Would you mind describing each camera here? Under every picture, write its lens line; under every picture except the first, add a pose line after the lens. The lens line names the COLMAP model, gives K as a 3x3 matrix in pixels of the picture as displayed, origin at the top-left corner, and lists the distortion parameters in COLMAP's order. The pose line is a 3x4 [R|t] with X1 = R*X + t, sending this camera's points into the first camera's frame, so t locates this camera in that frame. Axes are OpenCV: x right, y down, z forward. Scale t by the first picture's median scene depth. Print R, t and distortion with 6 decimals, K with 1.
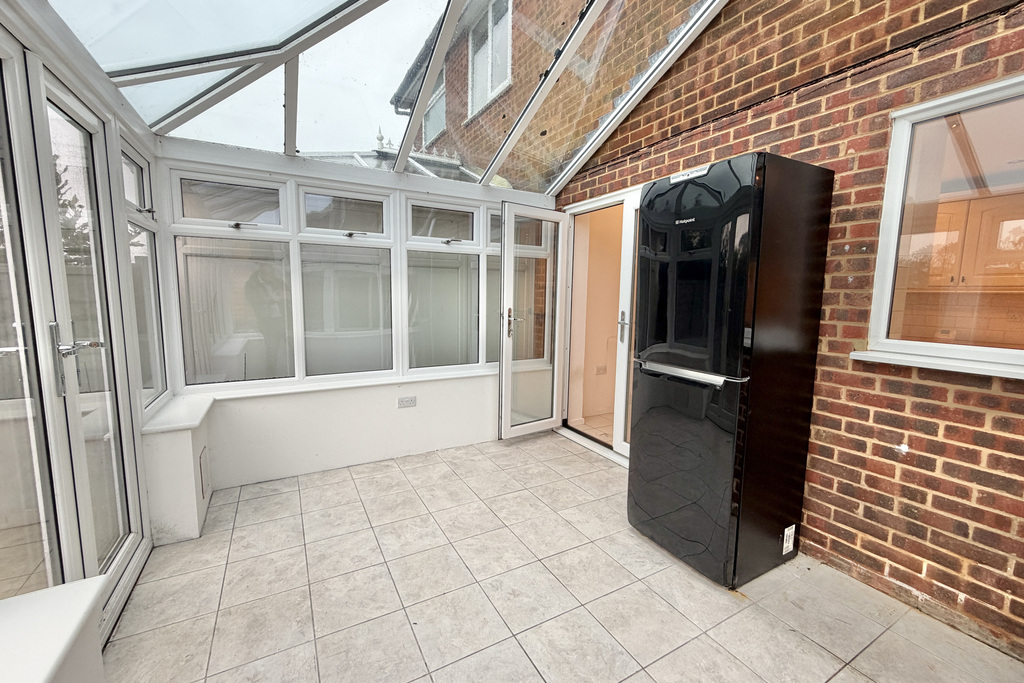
lens RADIAL K [[412.6, 0, 509.7], [0, 412.6, 342.5], [0, 0, 1]] dist [-0.000360, -0.000136]
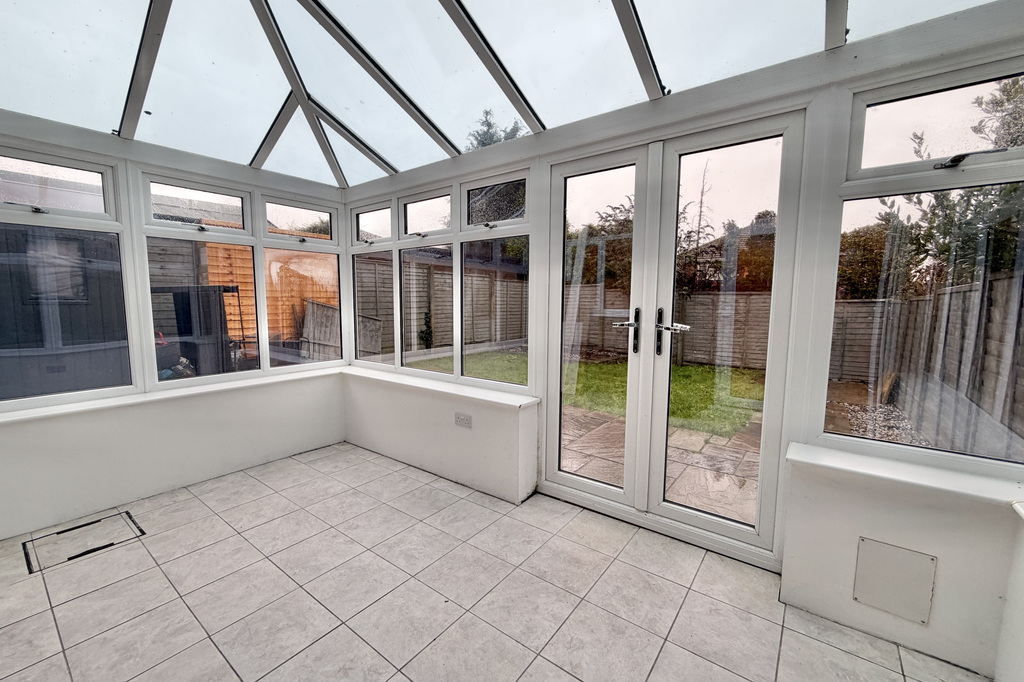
lens RADIAL K [[412.6, 0, 509.7], [0, 412.6, 342.0], [0, 0, 1]] dist [-0.000360, -0.000136]
pose [[-0.915981, 0.022543, -0.400588, 0.021689], [-0.064505, 0.977158, 0.202487, -0.142543], [0.396003, 0.211314, -0.893604, 1.501675]]
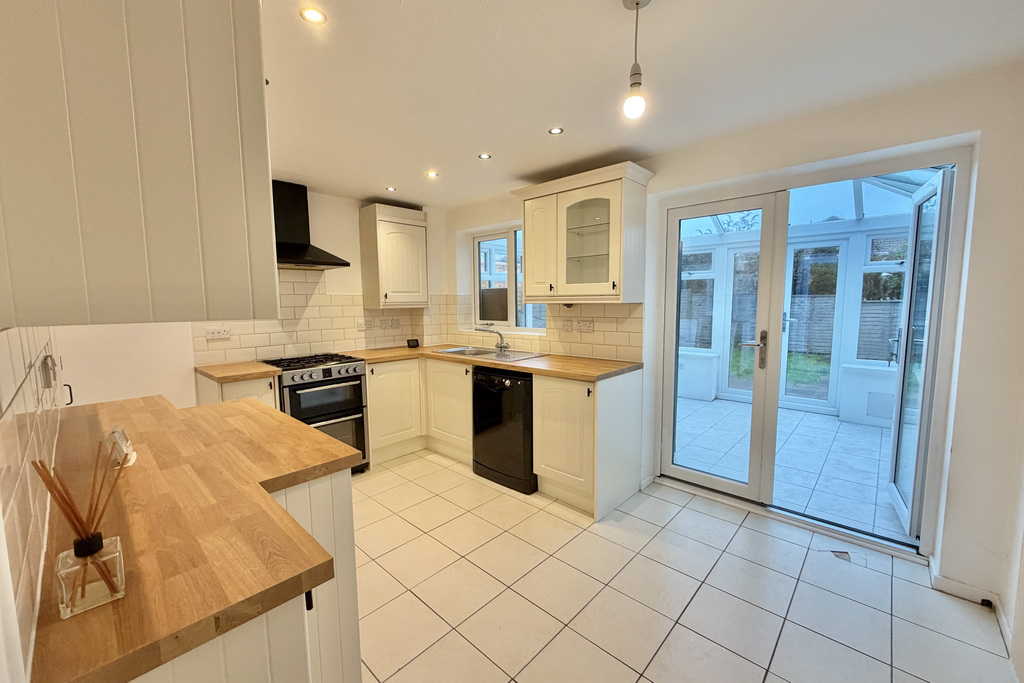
lens RADIAL K [[406.6, 0, 509.9], [0, 406.6, 341.6], [0, 0, 1]] dist [0.001289, -0.000100]
pose [[-0.951401, 0.028550, -0.306627, 1.590971], [-0.038250, 0.977027, 0.209656, -0.317693], [0.305569, 0.211195, -0.928453, 2.515624]]
